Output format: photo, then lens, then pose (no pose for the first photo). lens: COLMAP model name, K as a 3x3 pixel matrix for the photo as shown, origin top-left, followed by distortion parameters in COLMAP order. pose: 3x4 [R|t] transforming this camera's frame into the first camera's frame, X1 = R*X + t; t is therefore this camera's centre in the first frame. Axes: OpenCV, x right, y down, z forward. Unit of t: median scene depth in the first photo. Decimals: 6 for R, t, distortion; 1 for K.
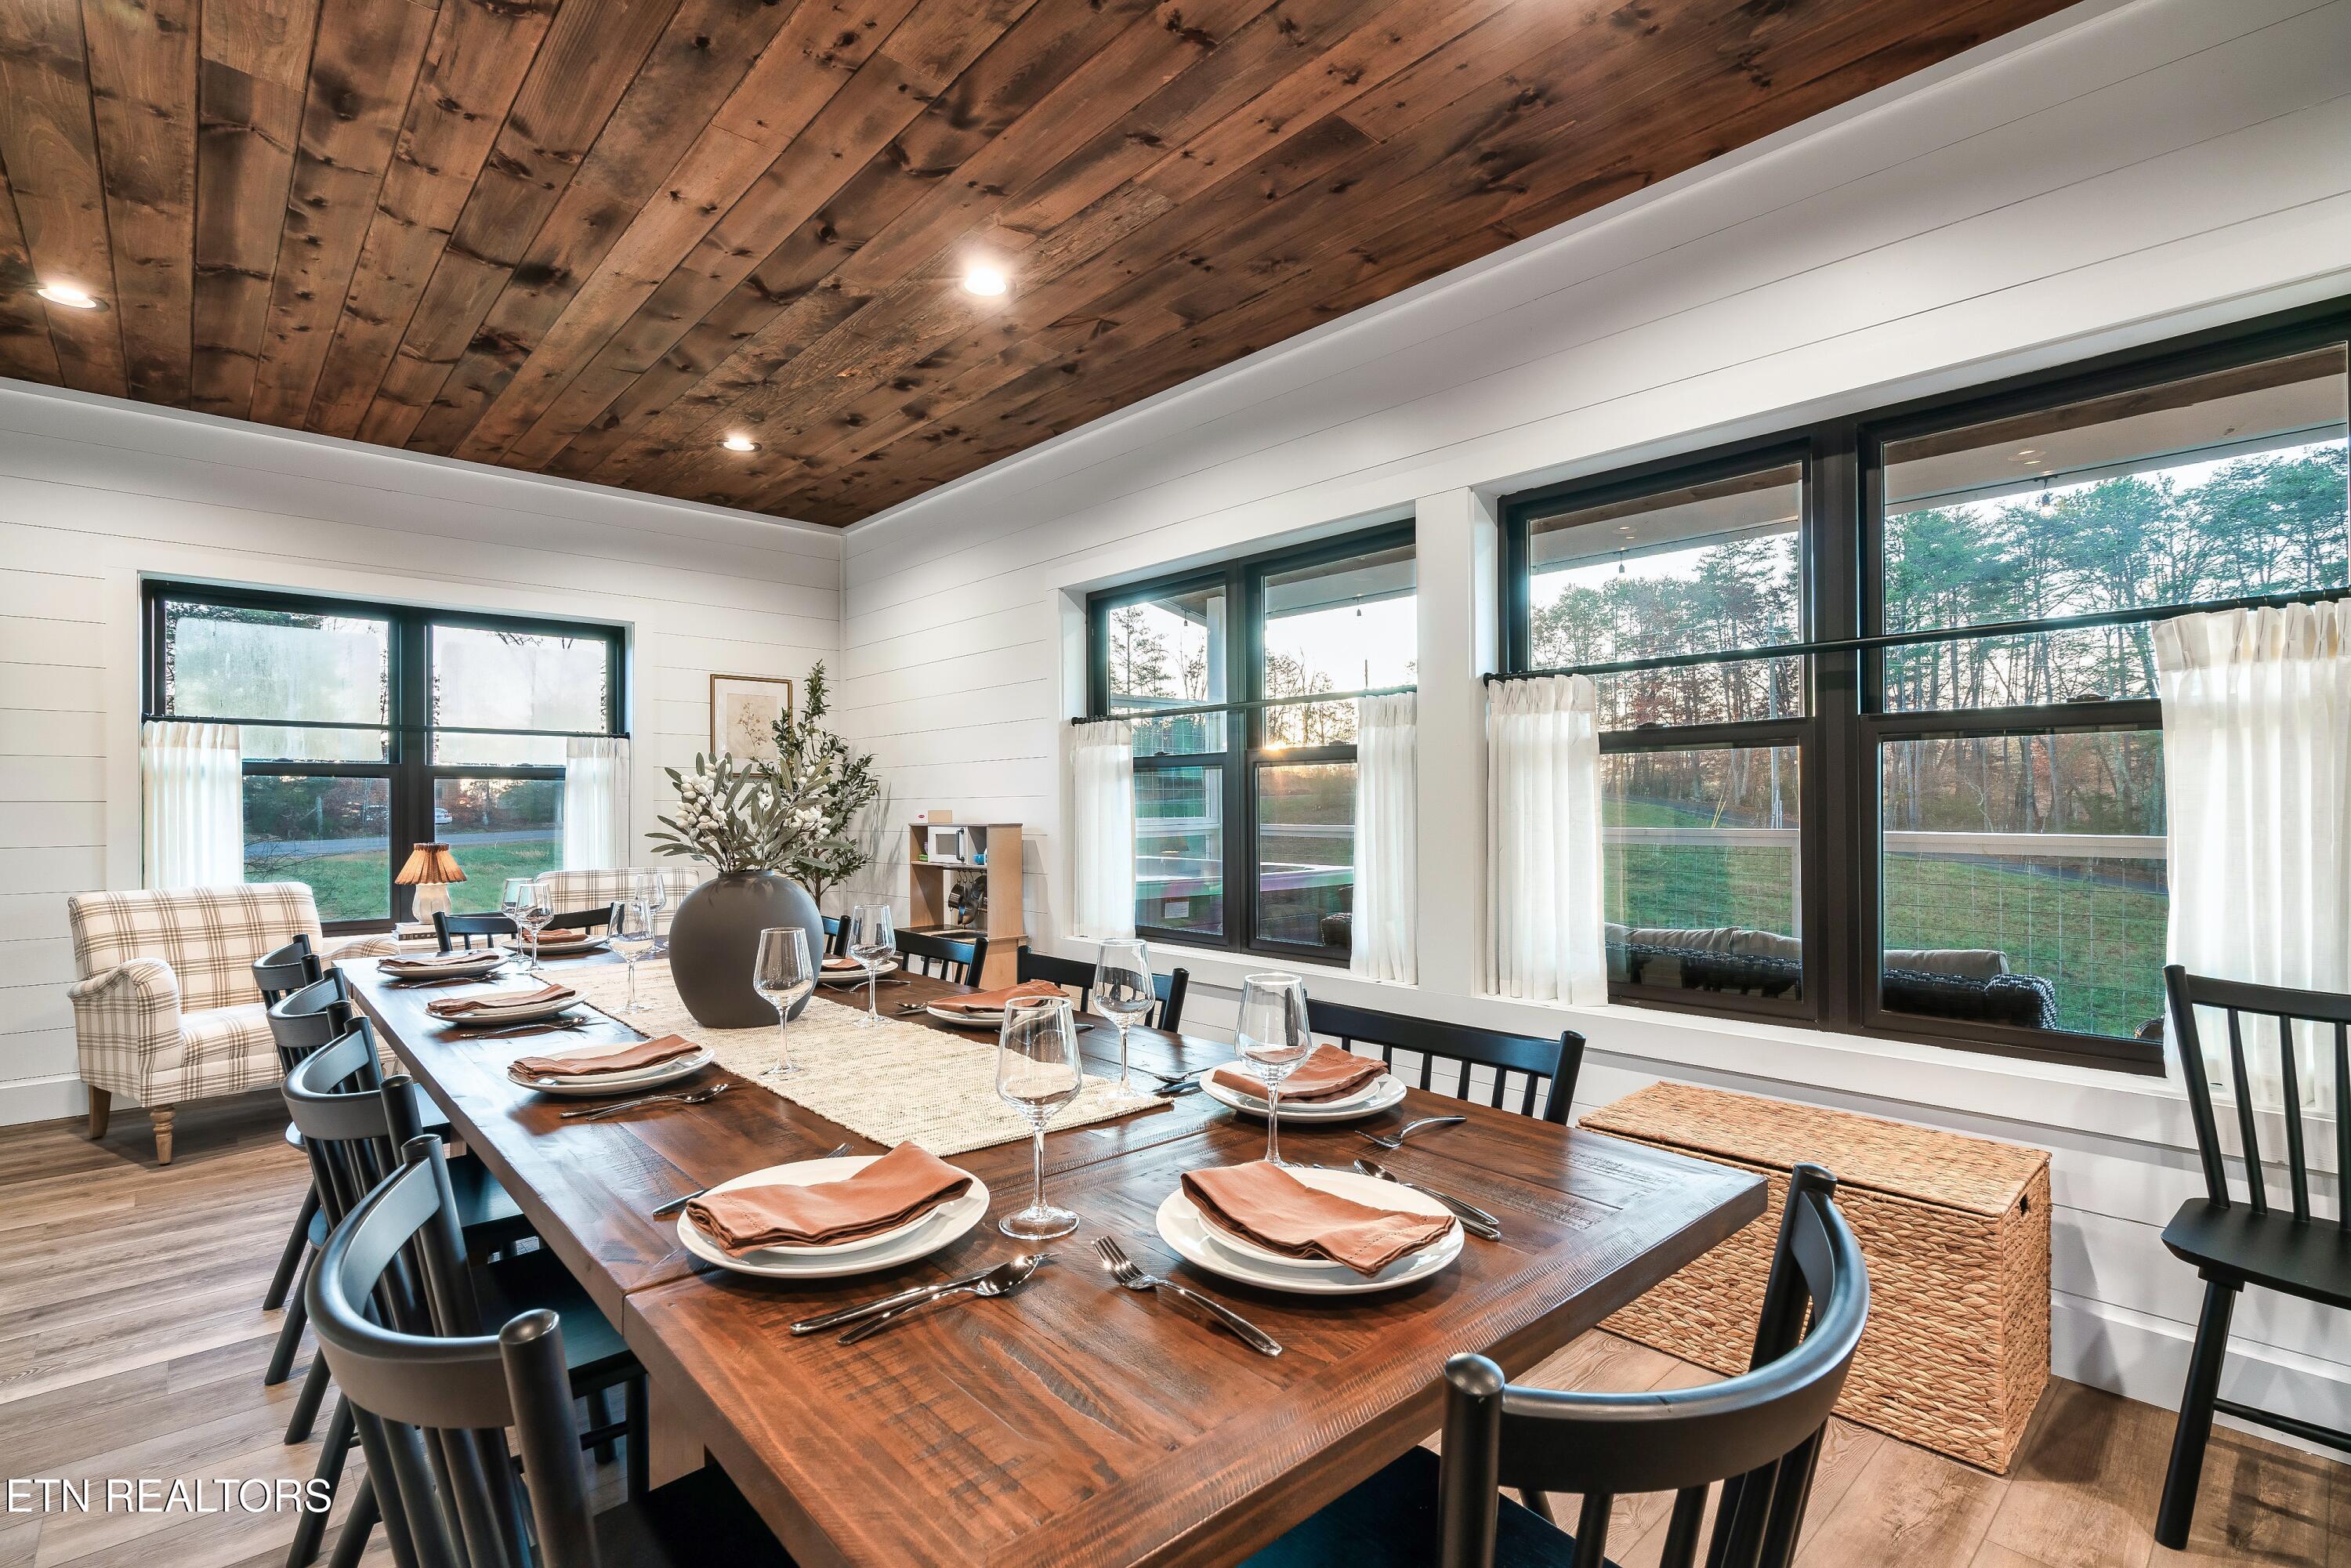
lens RADIAL K [[1066.2, 0, 1176.9], [0, 1066.2, 772.4], [0, 0, 1]] dist [0.000817, 0.000415]
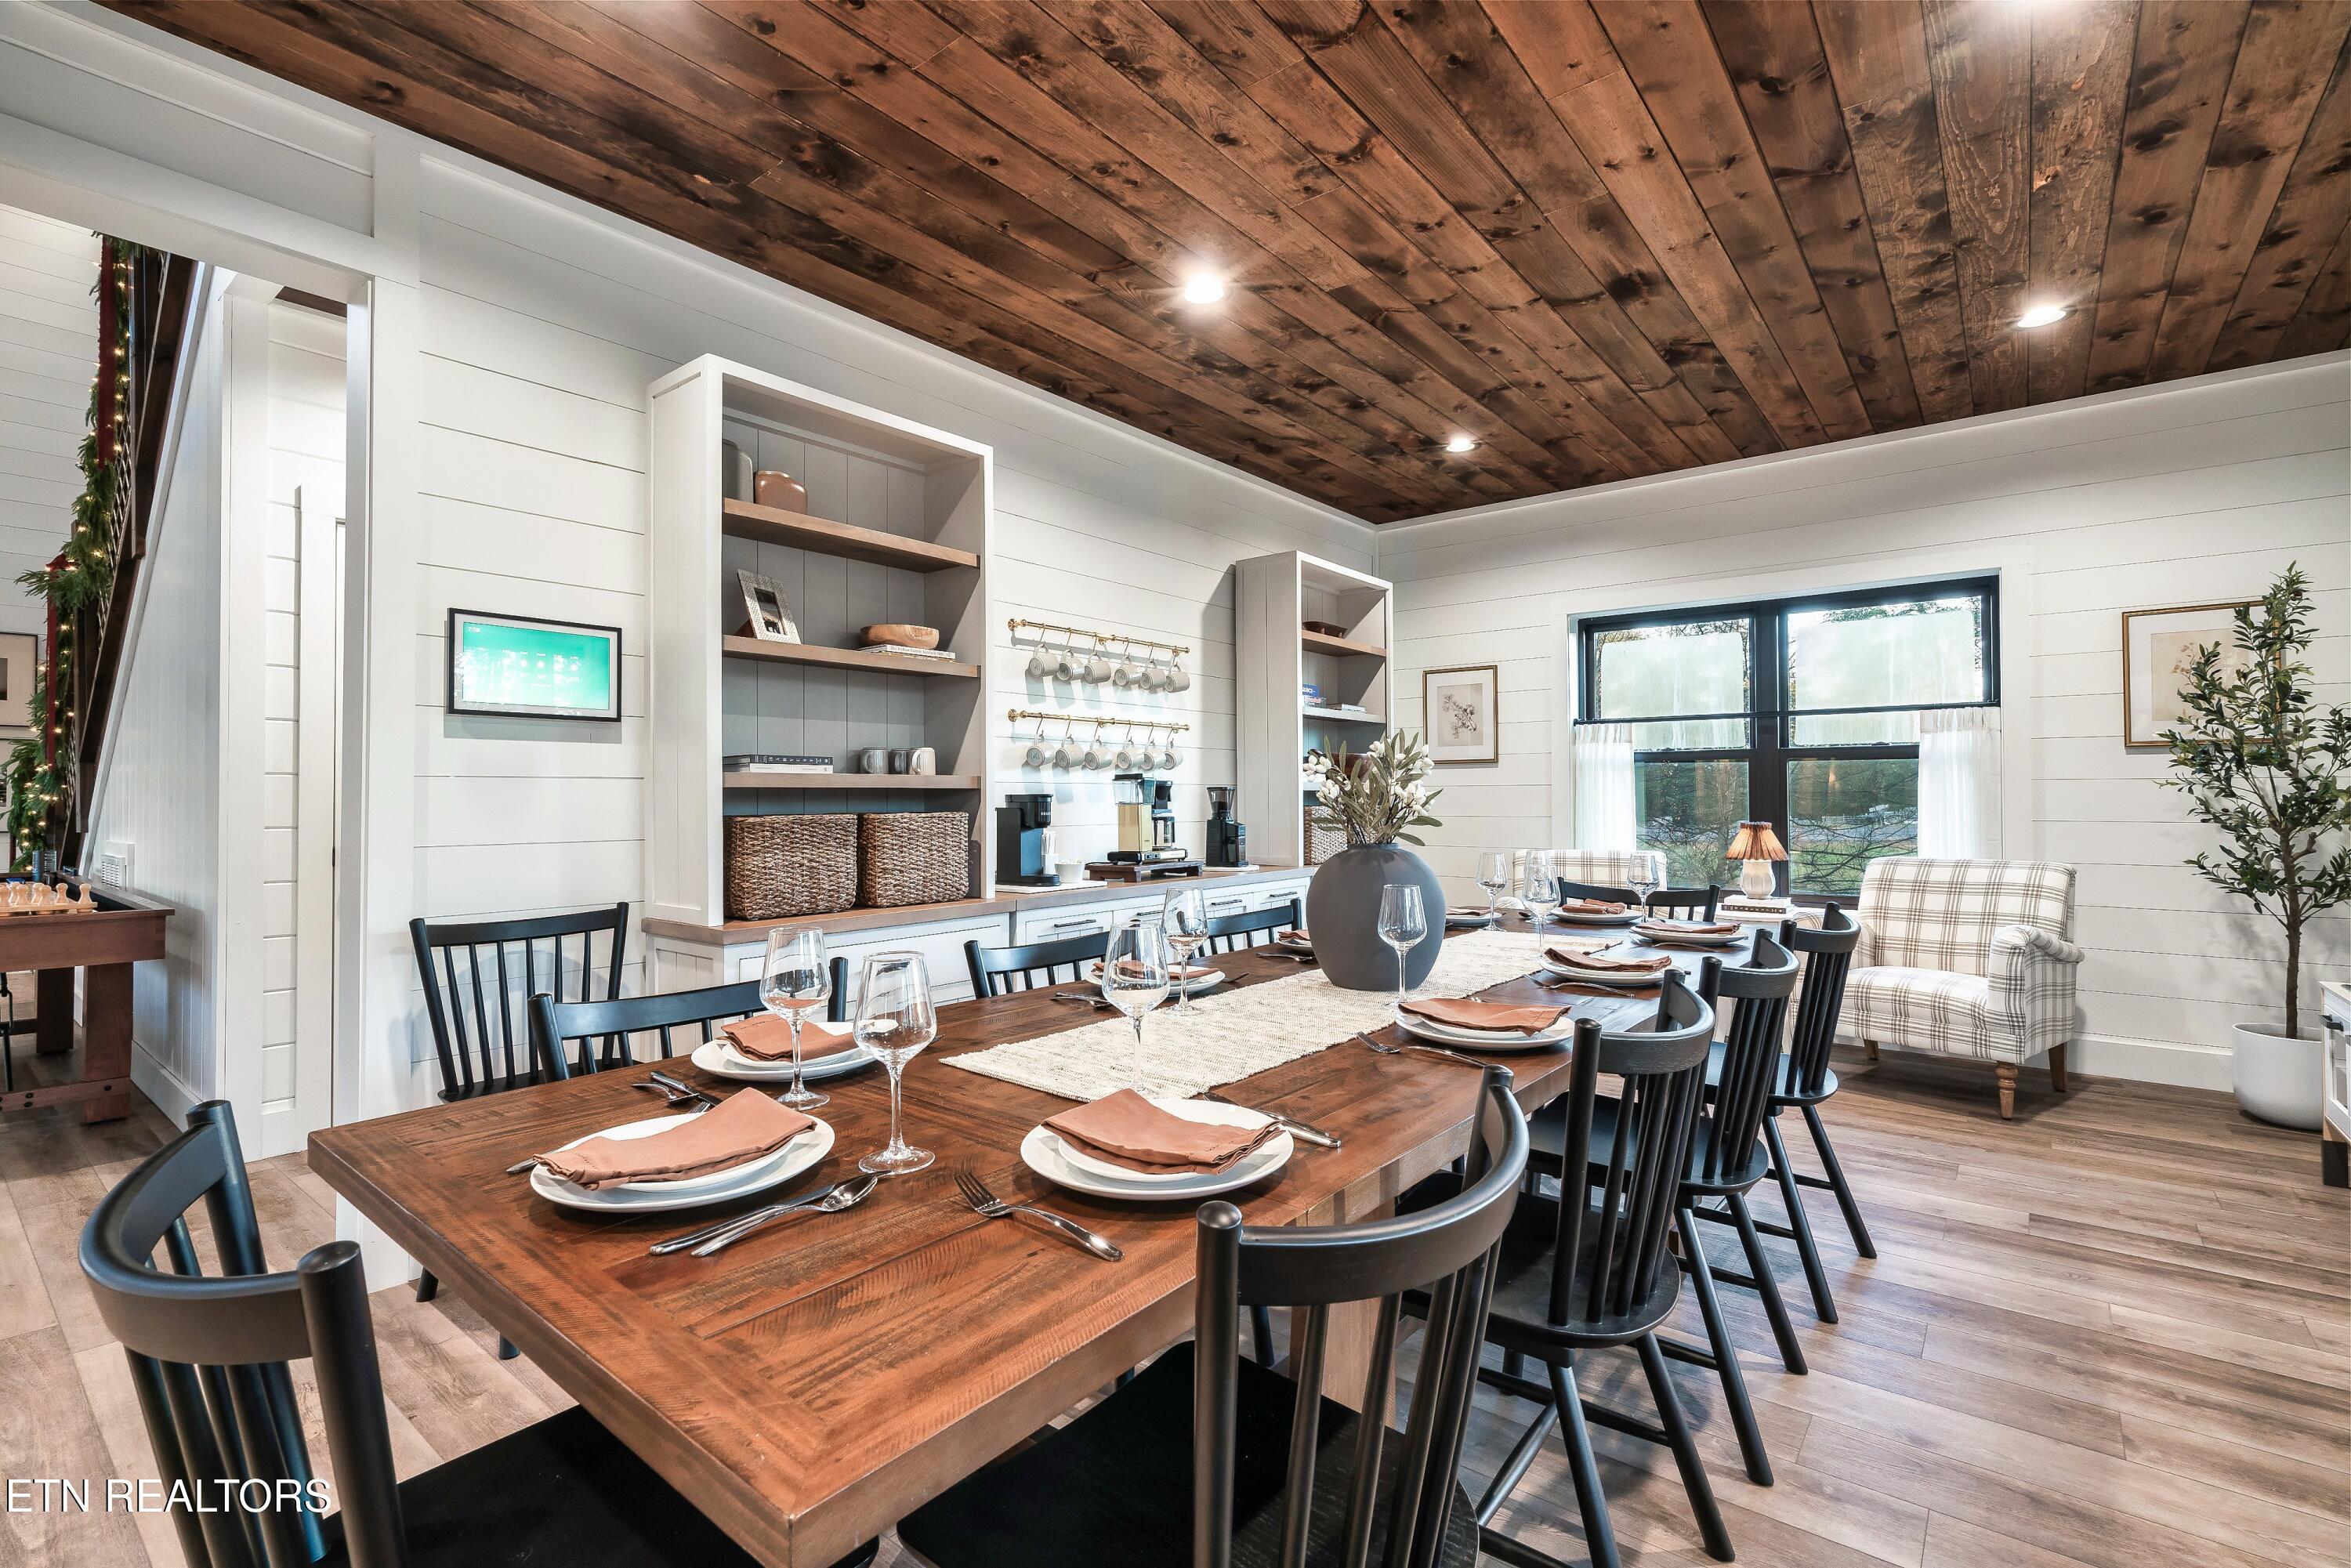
lens RADIAL K [[1066.2, 0, 1176.9], [0, 1066.2, 772.4], [0, 0, 1]] dist [0.000817, 0.000415]
pose [[0.148762, -0.014882, -0.988761, 0.284200], [0.034241, 0.999365, -0.009890, 0.007991], [0.988280, -0.032385, 0.149177, 0.291396]]
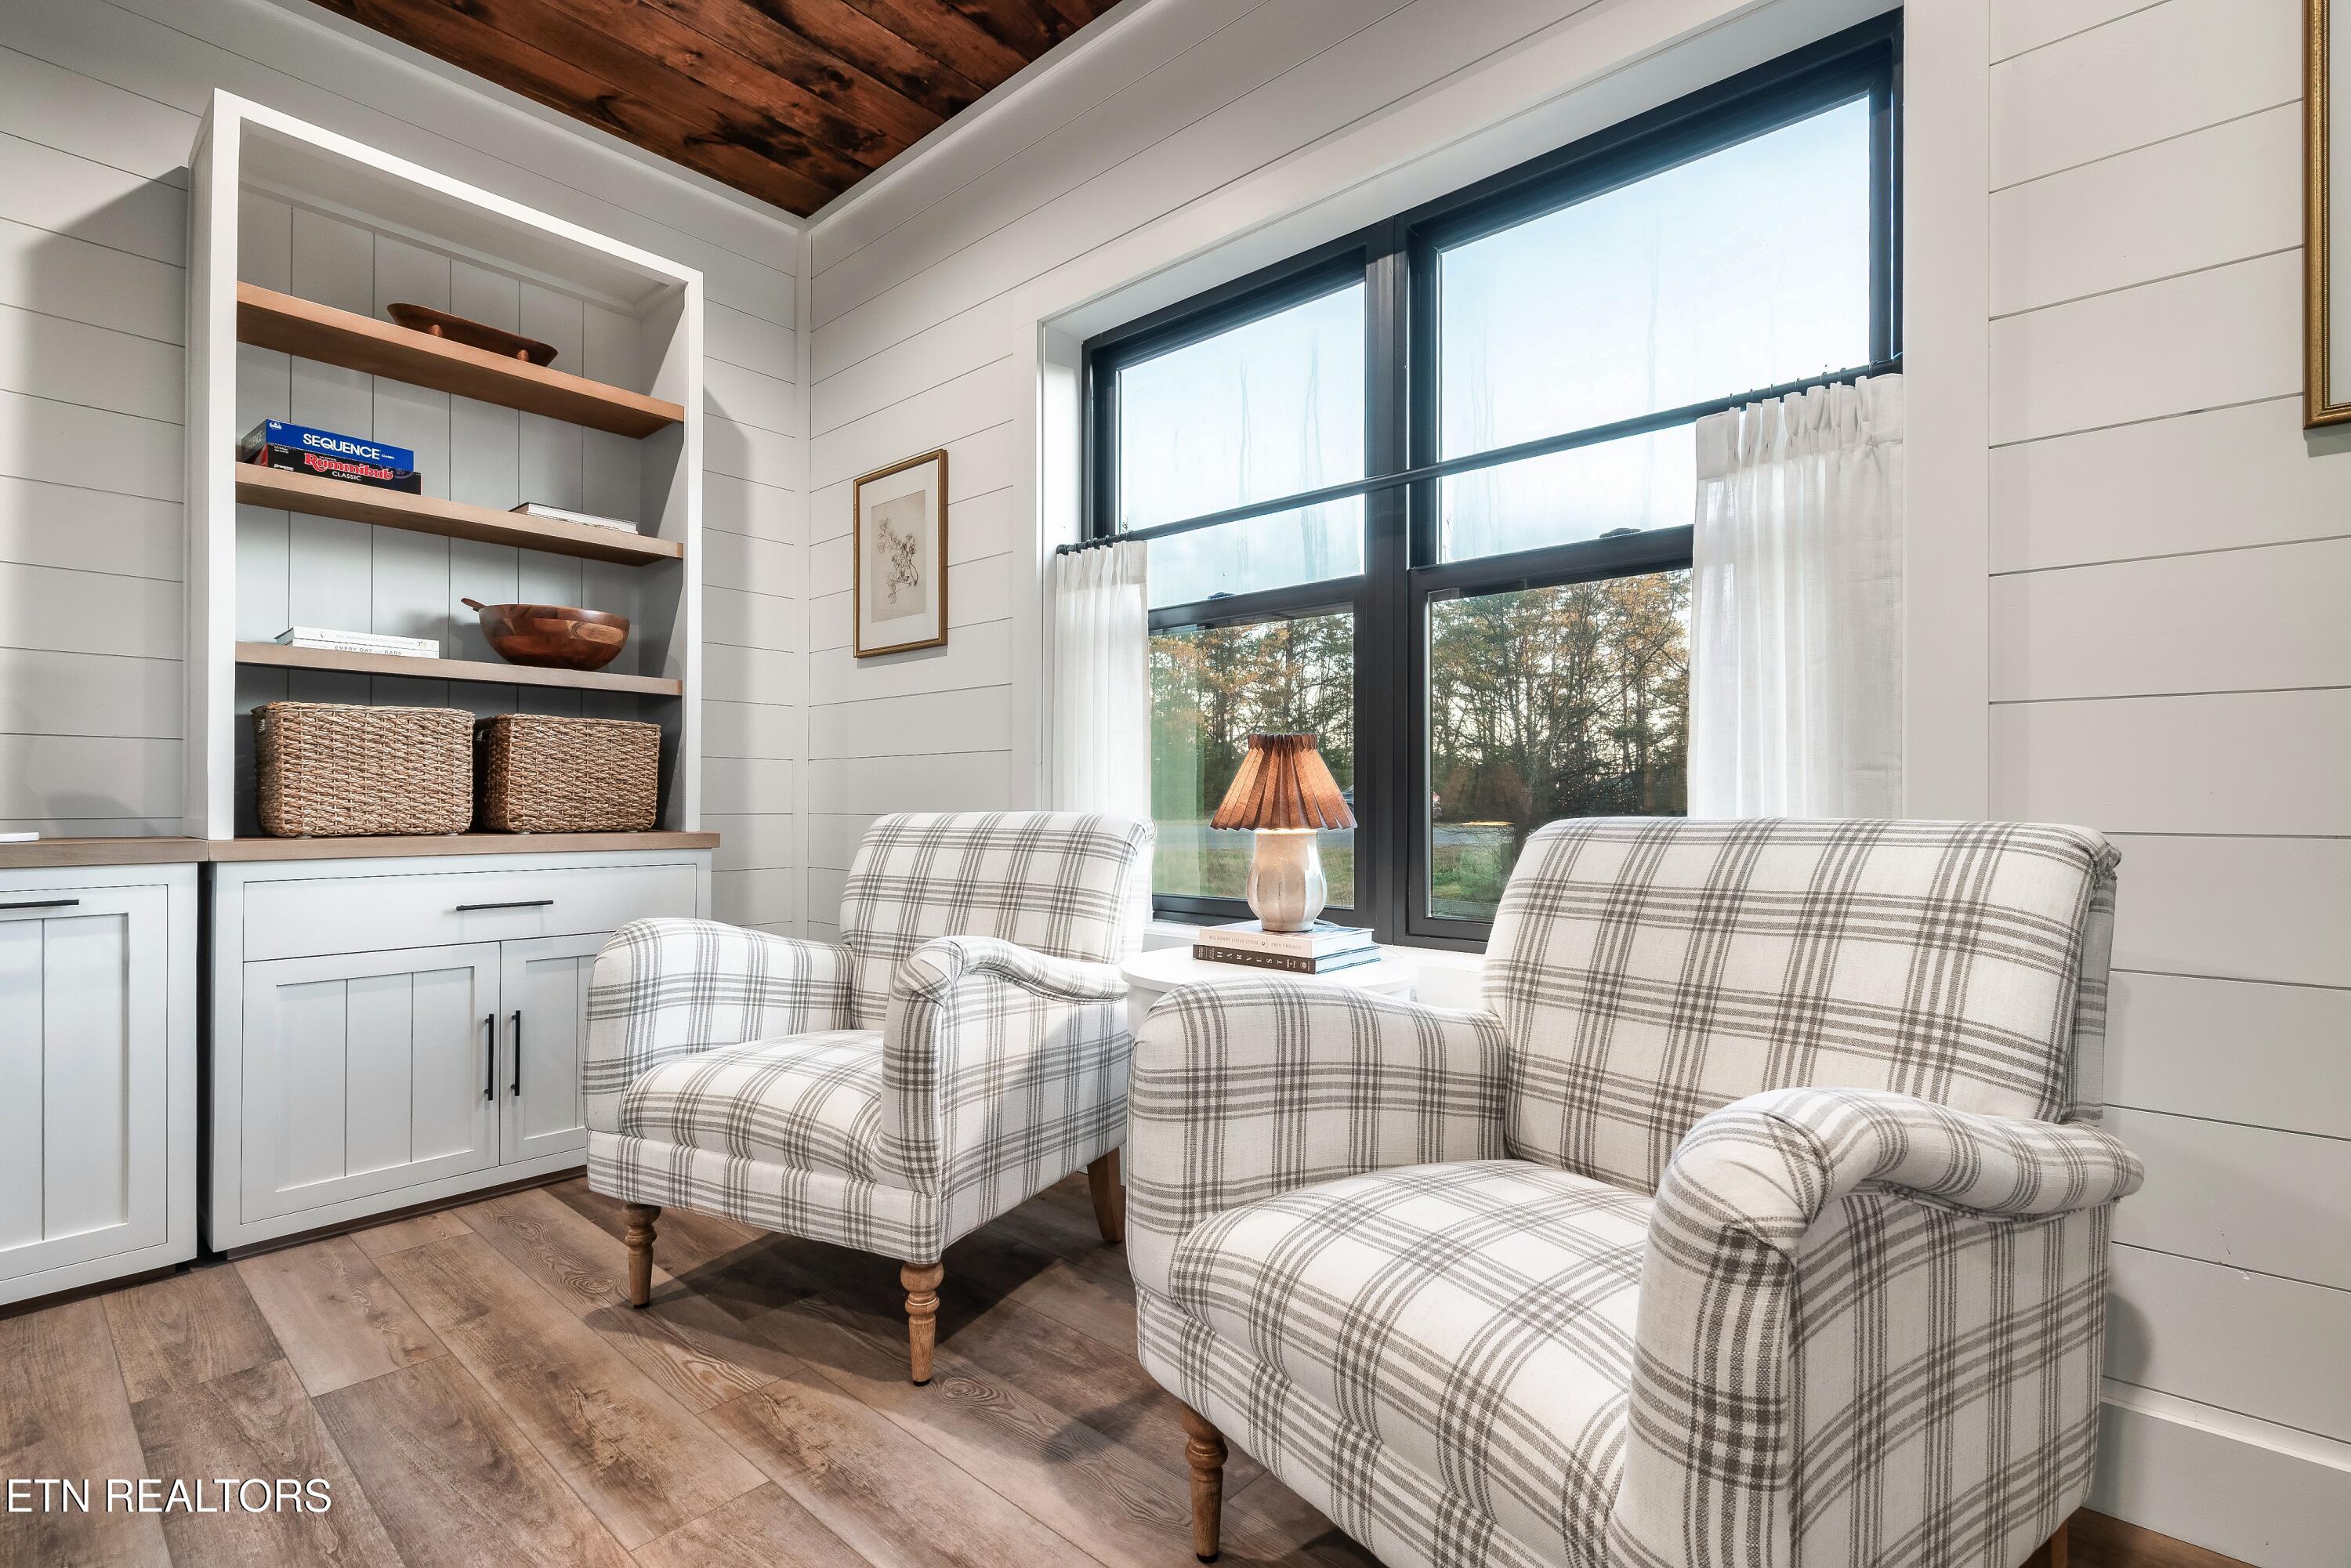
lens RADIAL K [[1079.9, 0, 1175.5], [0, 1079.9, 784.0], [0, 0, 1]] dist [0.000831, 0.000127]
pose [[0.099993, -0.007349, -0.994961, -0.309907], [0.030646, 0.999521, -0.004302, 0.092656], [0.994516, -0.030061, 0.100170, 0.981009]]
